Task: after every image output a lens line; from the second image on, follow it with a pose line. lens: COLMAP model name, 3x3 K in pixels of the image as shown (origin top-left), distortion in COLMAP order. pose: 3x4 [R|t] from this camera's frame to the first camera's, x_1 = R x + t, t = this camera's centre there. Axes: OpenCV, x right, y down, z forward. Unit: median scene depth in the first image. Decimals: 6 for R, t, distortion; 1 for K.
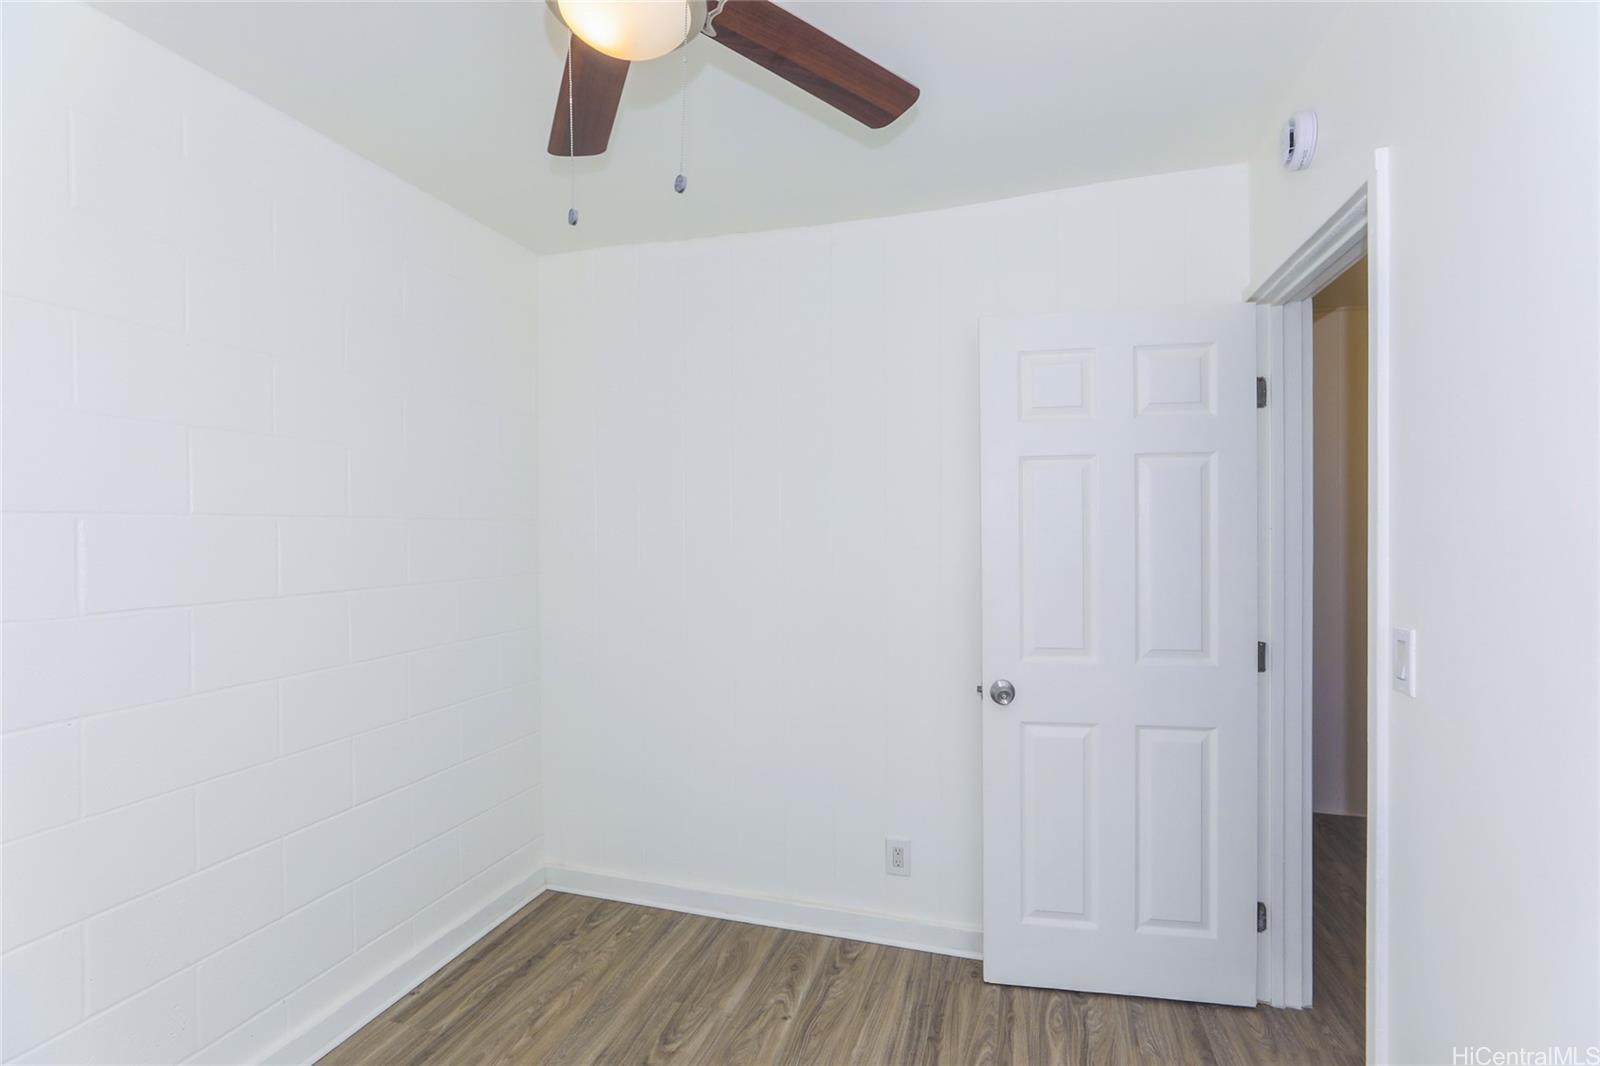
lens RADIAL K [[724.5, 0, 797.9], [0, 724.5, 561.2], [0, 0, 1]] dist [-0.000489, -0.000250]
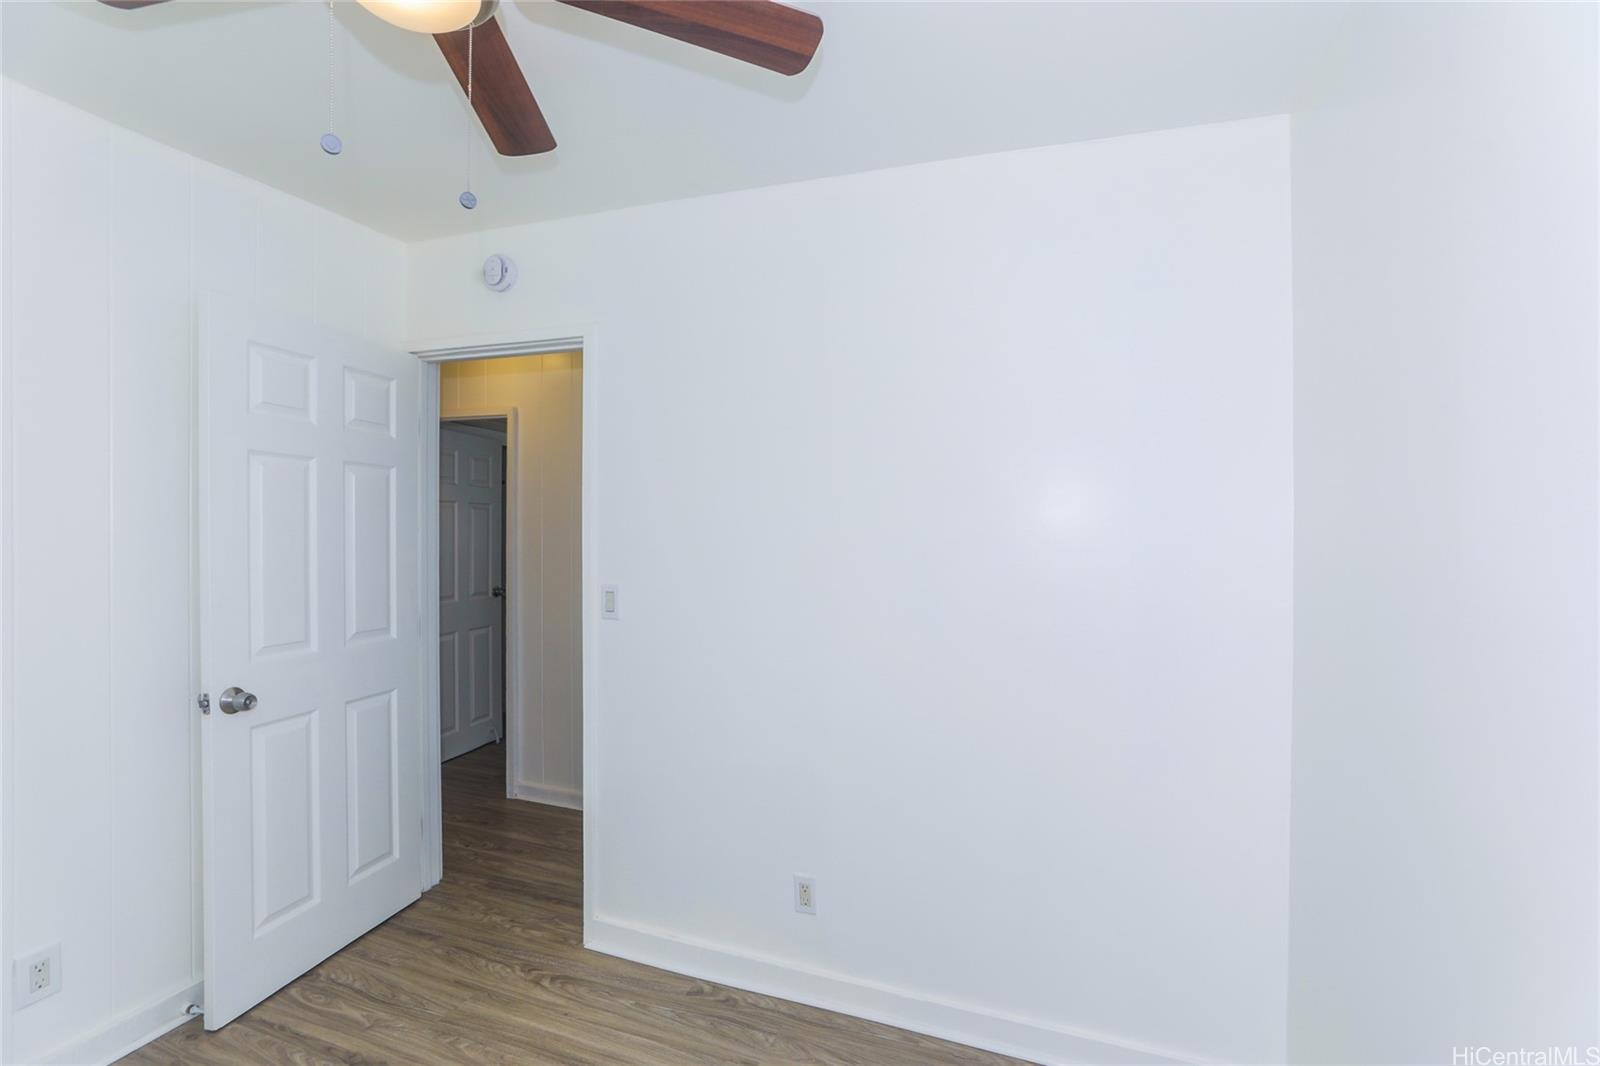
lens RADIAL K [[733.7, 0, 803.6], [0, 733.7, 541.3], [0, 0, 1]] dist [-0.030857, 0.017802]
pose [[0.043490, 0.003747, 0.999047, -0.636442], [0.013023, 0.999906, -0.004318, -0.008975], [-0.998969, 0.013198, 0.043437, 0.242452]]
